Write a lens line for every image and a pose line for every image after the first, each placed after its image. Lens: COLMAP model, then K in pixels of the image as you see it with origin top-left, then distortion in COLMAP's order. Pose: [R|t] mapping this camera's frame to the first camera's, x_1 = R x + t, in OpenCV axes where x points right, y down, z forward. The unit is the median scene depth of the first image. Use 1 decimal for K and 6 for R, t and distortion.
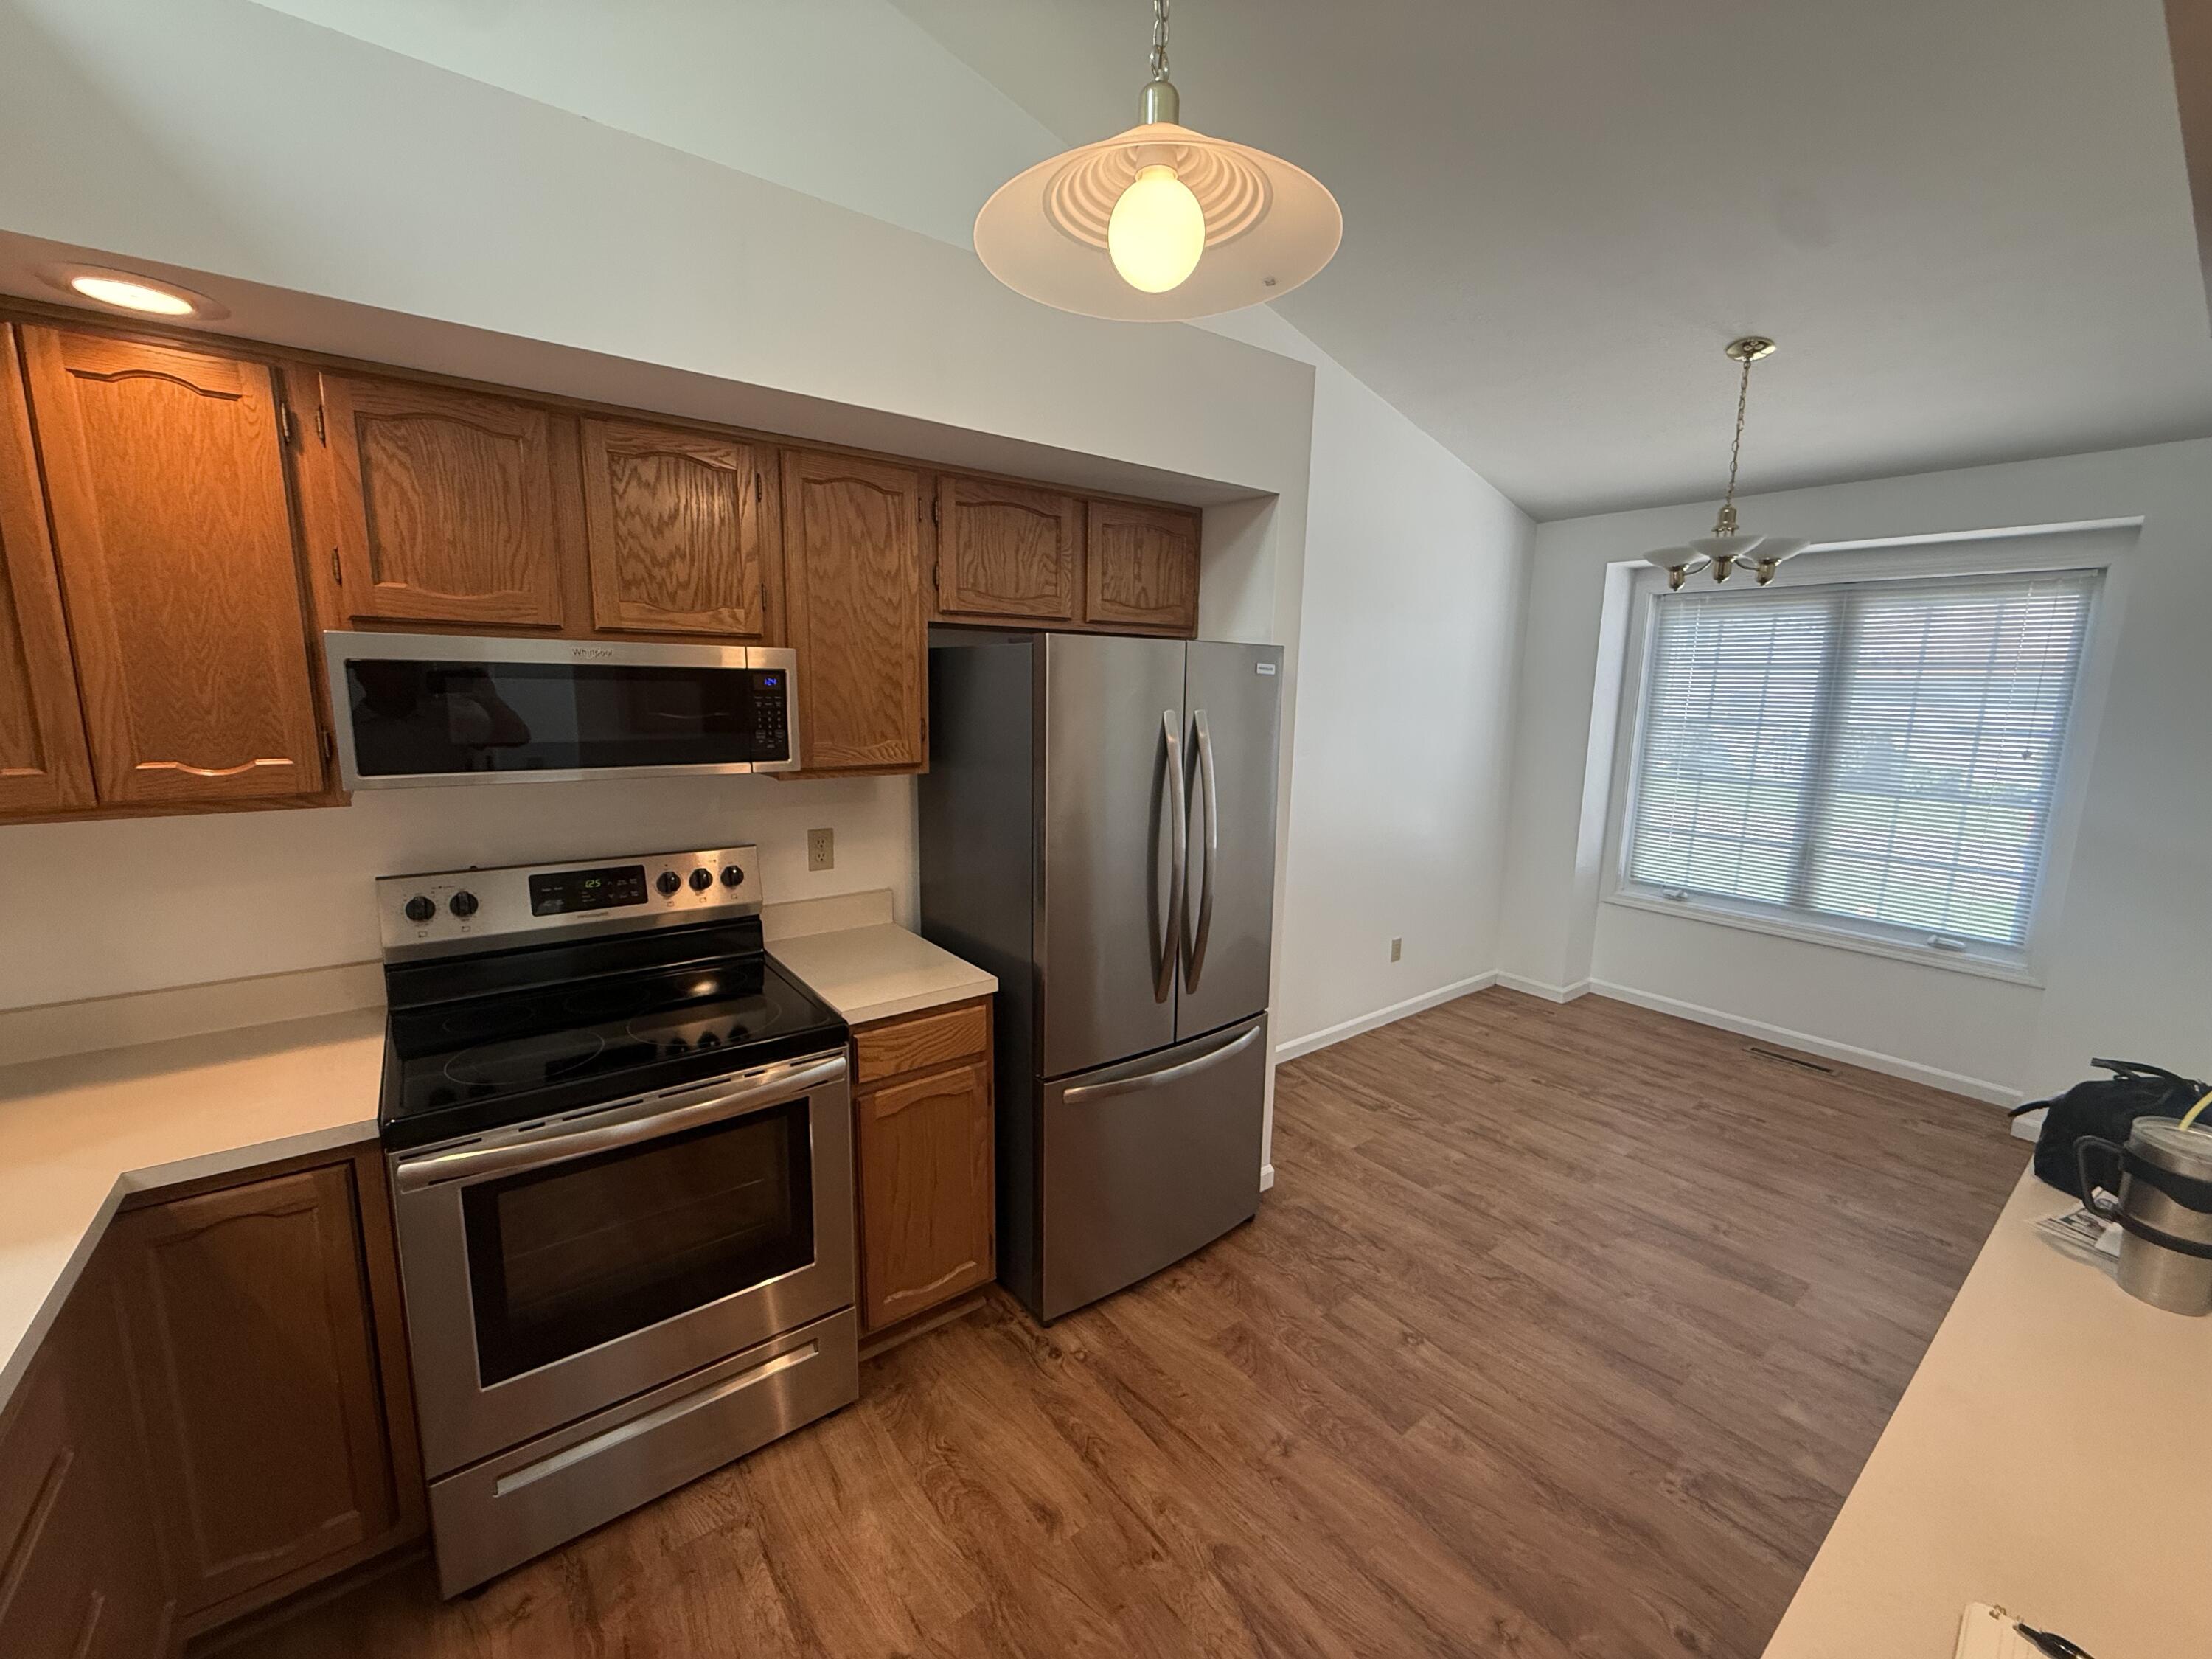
lens RADIAL K [[882.4, 0, 1099.7], [0, 882.4, 832.8], [0, 0, 1]] dist [-0.000998, 0.000325]
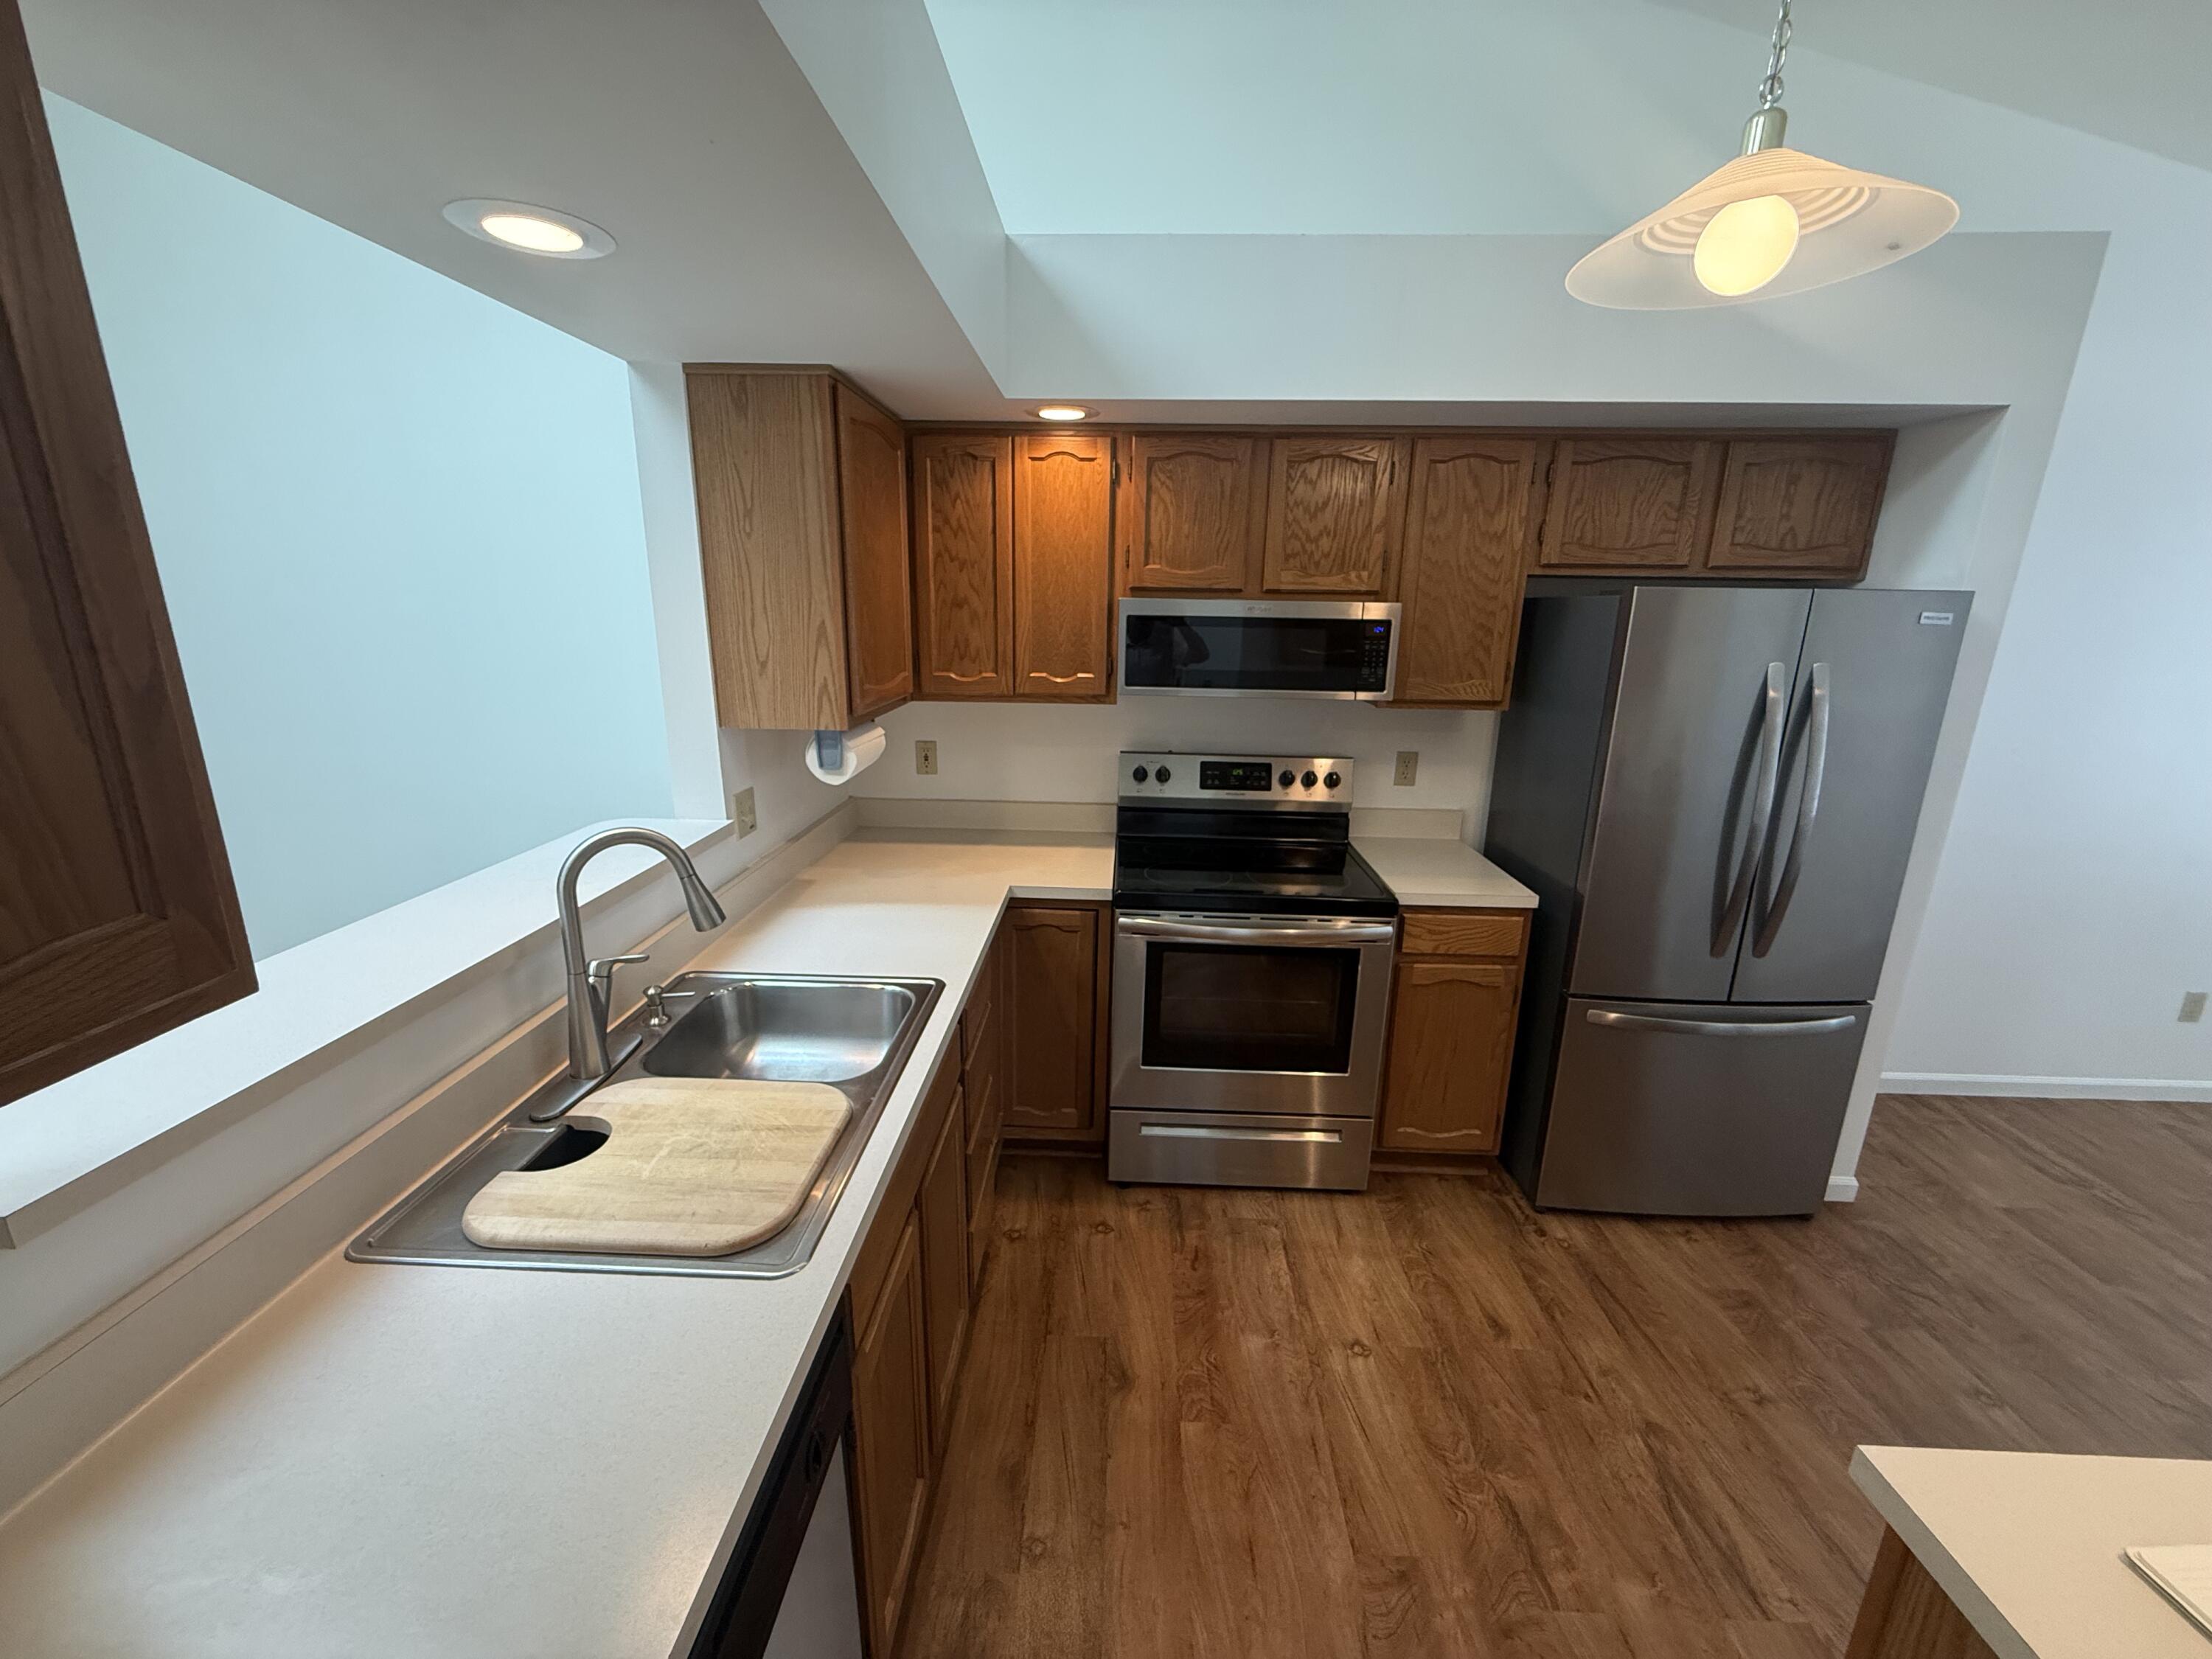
lens RADIAL K [[882.4, 0, 1102.0], [0, 882.4, 835.1], [0, 0, 1]] dist [-0.000998, 0.000325]
pose [[0.777075, 0.156214, -0.609714, 0.136854], [-0.108962, 0.987473, 0.114128, 0.020848], [0.619904, -0.022250, 0.784362, -0.251835]]
